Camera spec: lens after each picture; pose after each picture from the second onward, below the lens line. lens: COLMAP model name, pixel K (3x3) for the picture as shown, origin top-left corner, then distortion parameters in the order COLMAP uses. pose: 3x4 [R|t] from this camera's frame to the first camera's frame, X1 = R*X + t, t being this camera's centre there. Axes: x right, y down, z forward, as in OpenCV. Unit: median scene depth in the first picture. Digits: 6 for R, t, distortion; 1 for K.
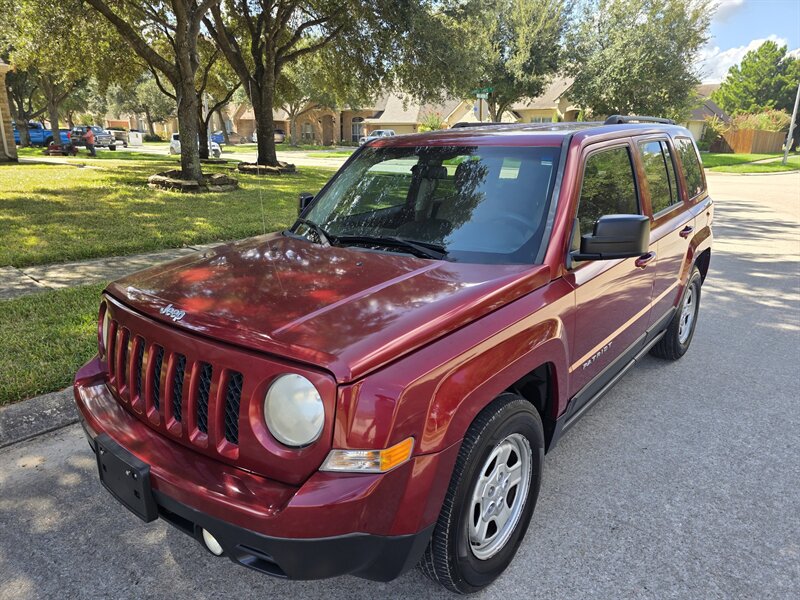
lens RADIAL K [[531.6, 0, 416.5], [0, 531.6, 310.3], [0, 0, 1]] dist [0.060179, -0.055232]
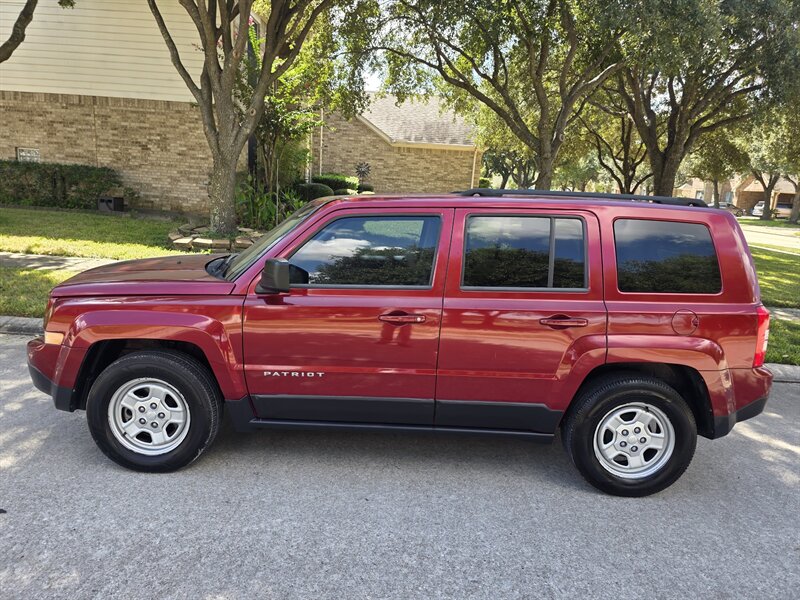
lens RADIAL K [[539.0, 0, 402.2], [0, 539.0, 302.6], [0, 0, 1]] dist [0.065179, -0.063658]
pose [[0.623746, 0.187856, -0.758716, 0.097026], [-0.288975, 0.957337, -0.000534, -0.009877], [0.726247, 0.219583, 0.651421, 0.024236]]
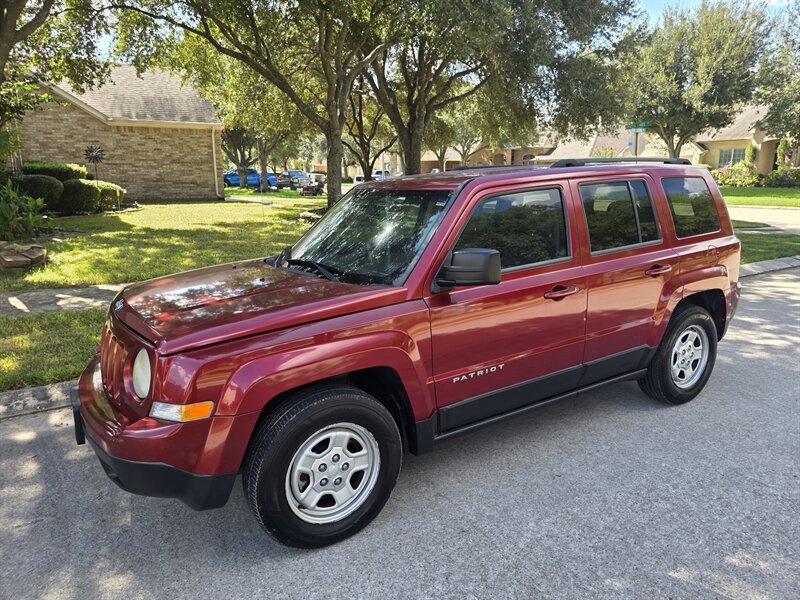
lens RADIAL K [[536.5, 0, 415.0], [0, 536.5, 299.1], [0, 0, 1]] dist [0.060226, -0.060437]
pose [[0.948367, 0.054696, -0.312423, 0.038565], [-0.081225, 0.994053, -0.072529, 0.001589], [0.306598, 0.094161, 0.947170, -0.007670]]
